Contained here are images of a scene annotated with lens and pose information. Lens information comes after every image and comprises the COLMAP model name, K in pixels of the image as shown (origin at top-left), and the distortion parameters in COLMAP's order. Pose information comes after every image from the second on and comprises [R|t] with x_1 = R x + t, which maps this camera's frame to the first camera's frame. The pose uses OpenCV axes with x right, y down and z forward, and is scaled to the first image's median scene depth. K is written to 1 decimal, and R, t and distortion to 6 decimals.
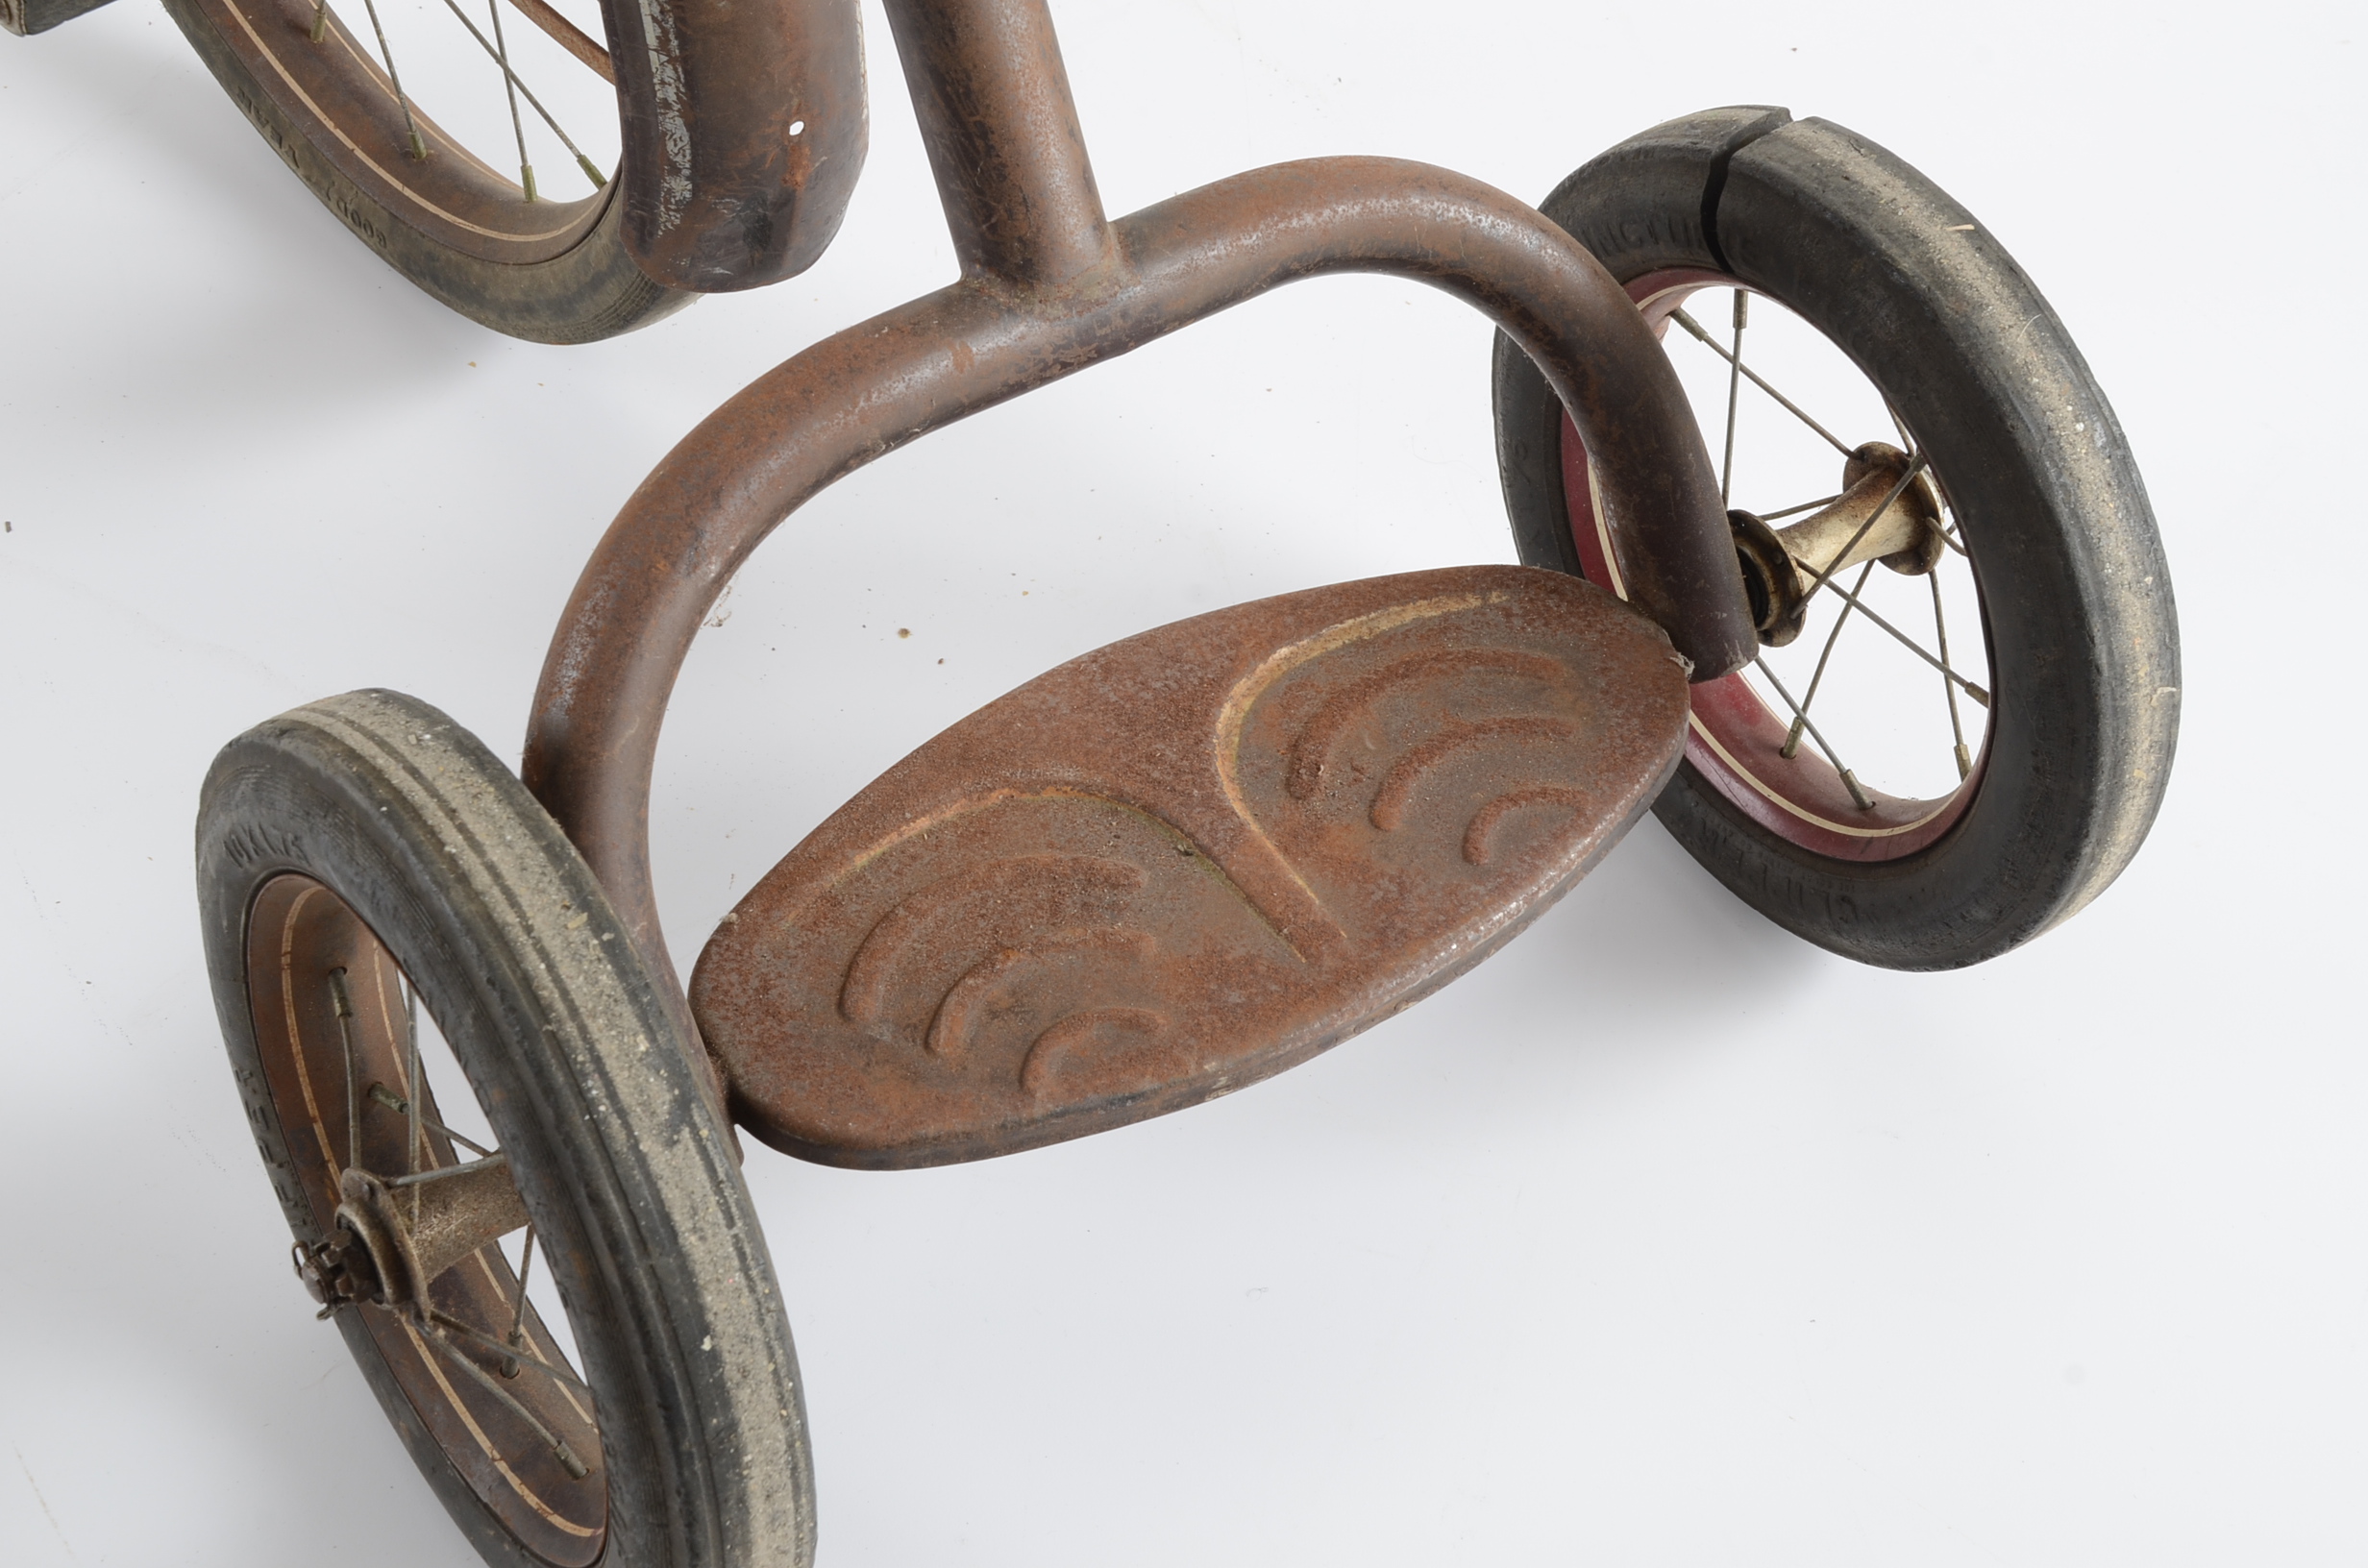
lens RADIAL K [[4044.5, 0, 1184.0], [0, 4044.5, 784.0], [0, 0, 1]] dist [0.245587, -0.043323]
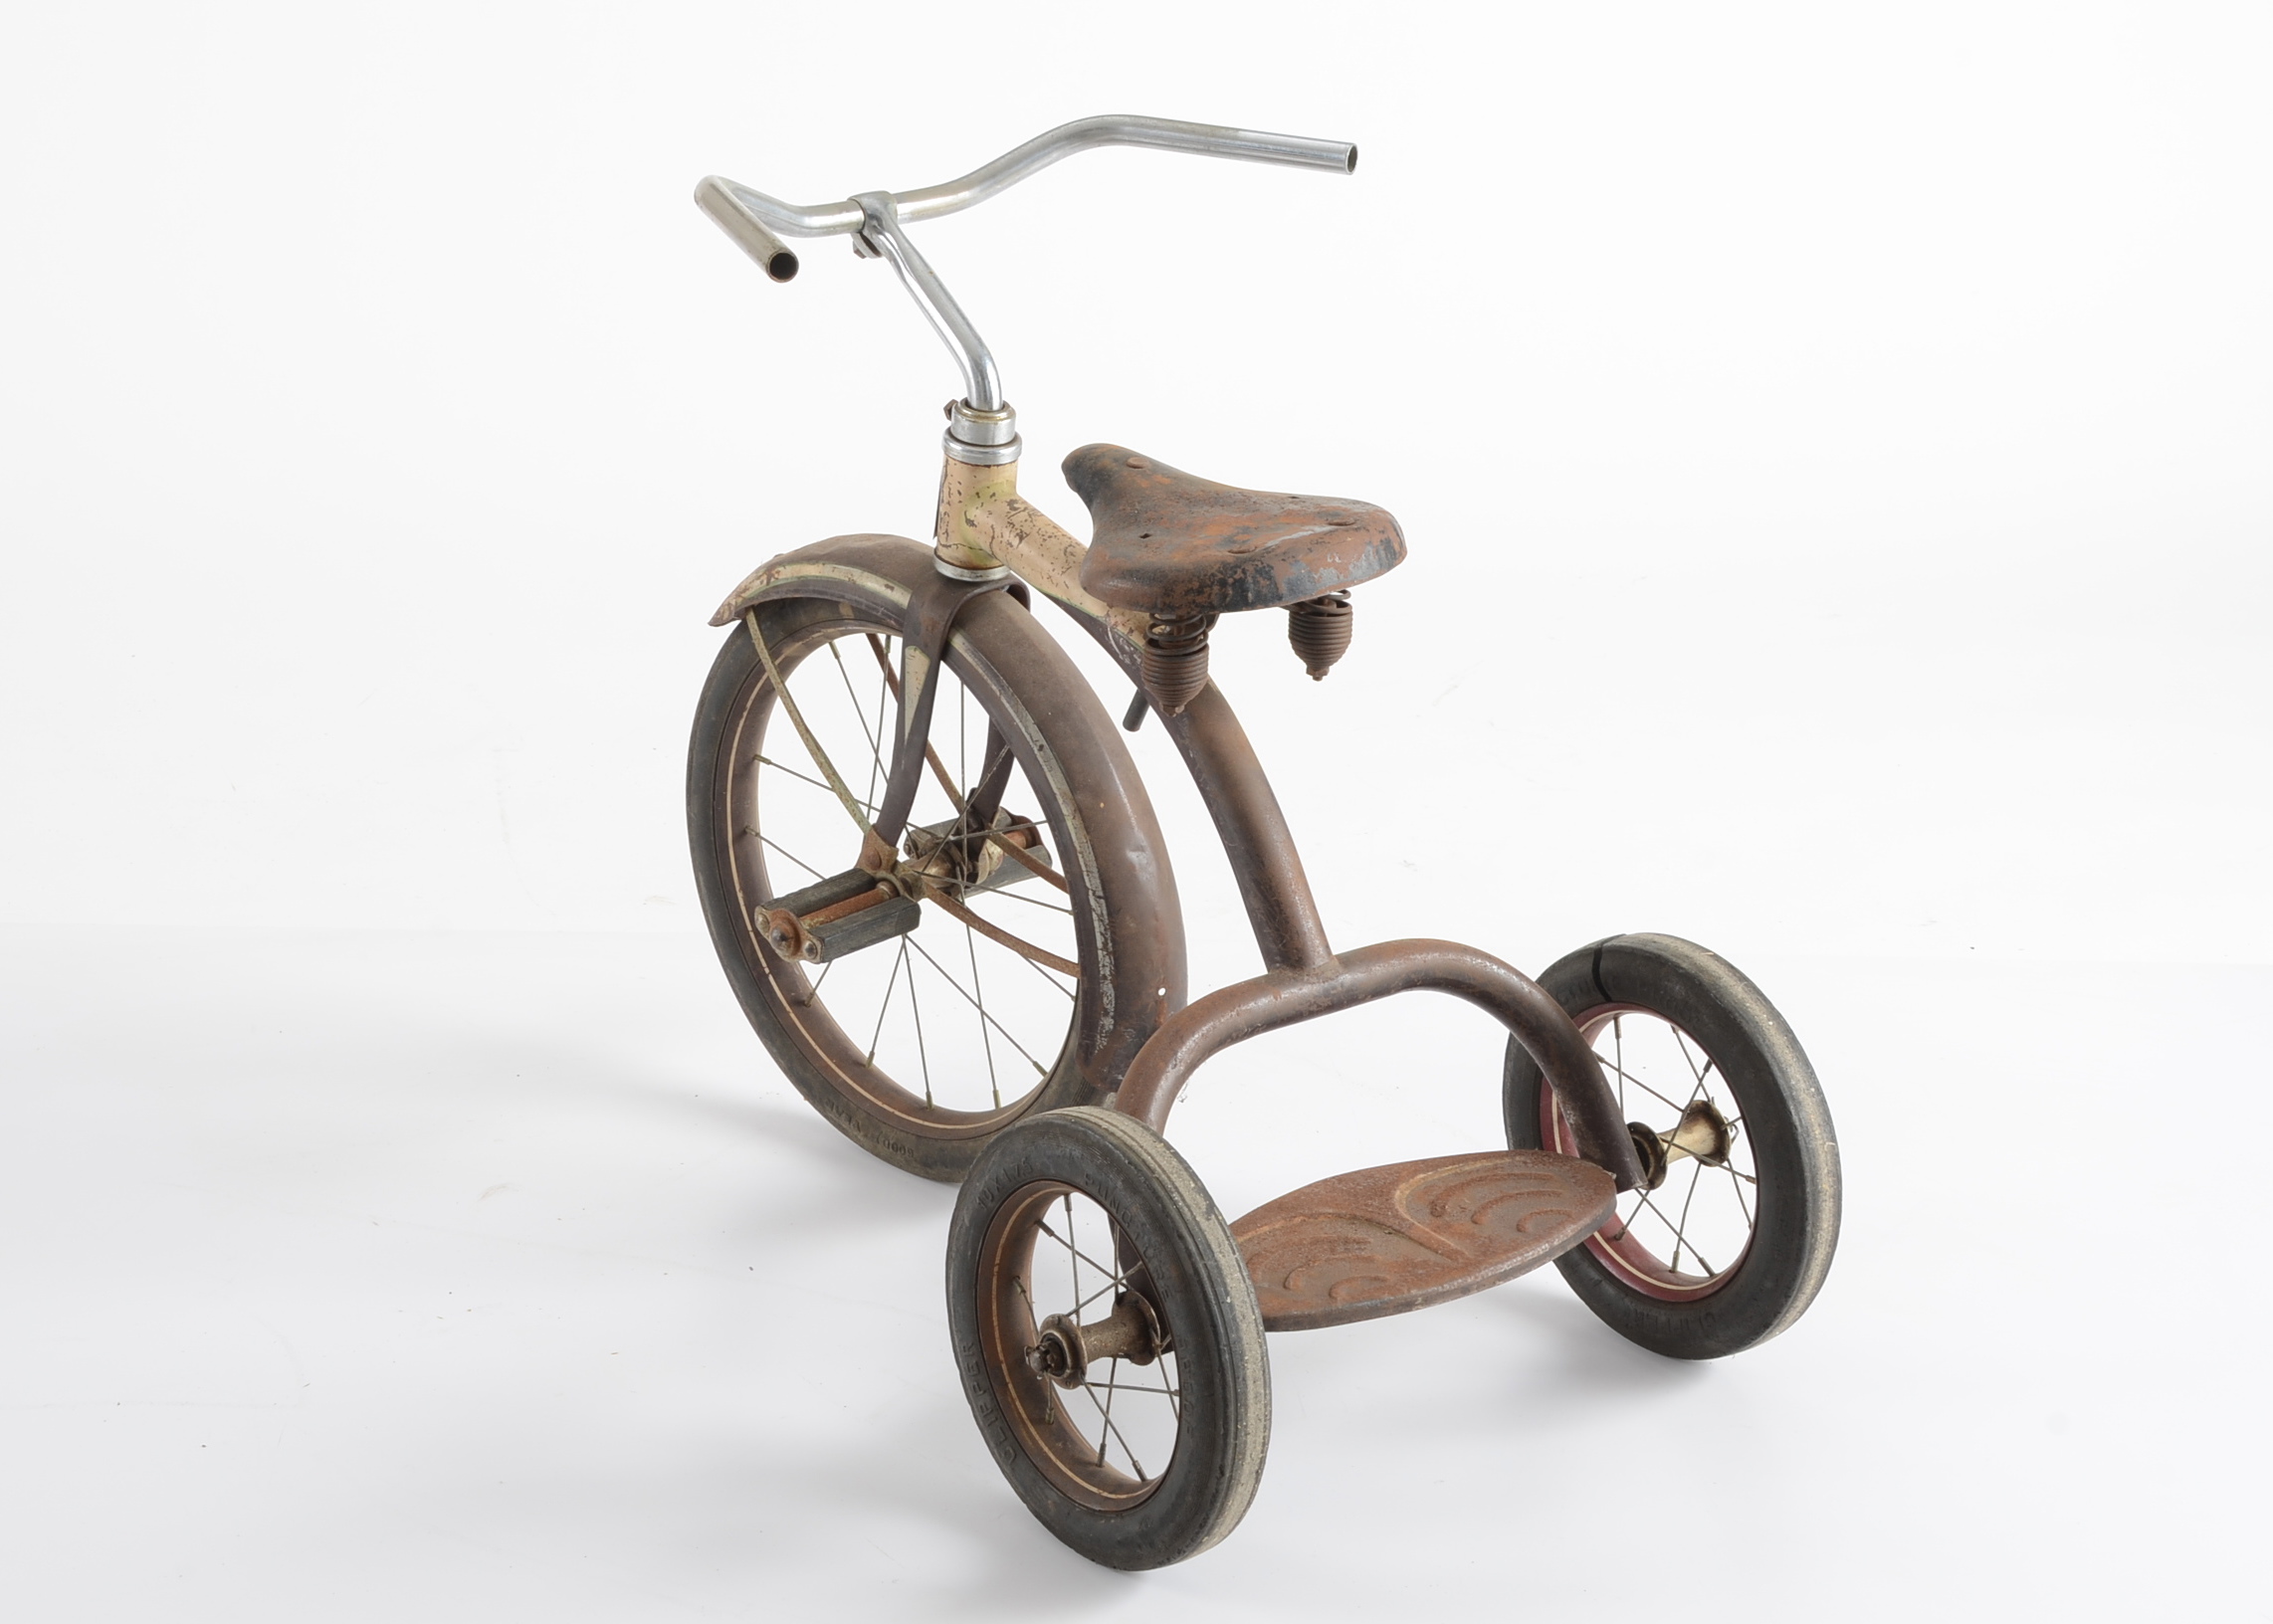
lens RADIAL K [[4931.4, 0, 1136.5], [0, 4931.4, 812.0], [0, 0, 1]] dist [0.284529, 0.135161]
pose [[0.997248, -0.061841, 0.040883, -0.226543], [0.073639, 0.889914, -0.450145, 0.989340], [-0.008545, 0.451917, 0.892019, -1.440769]]
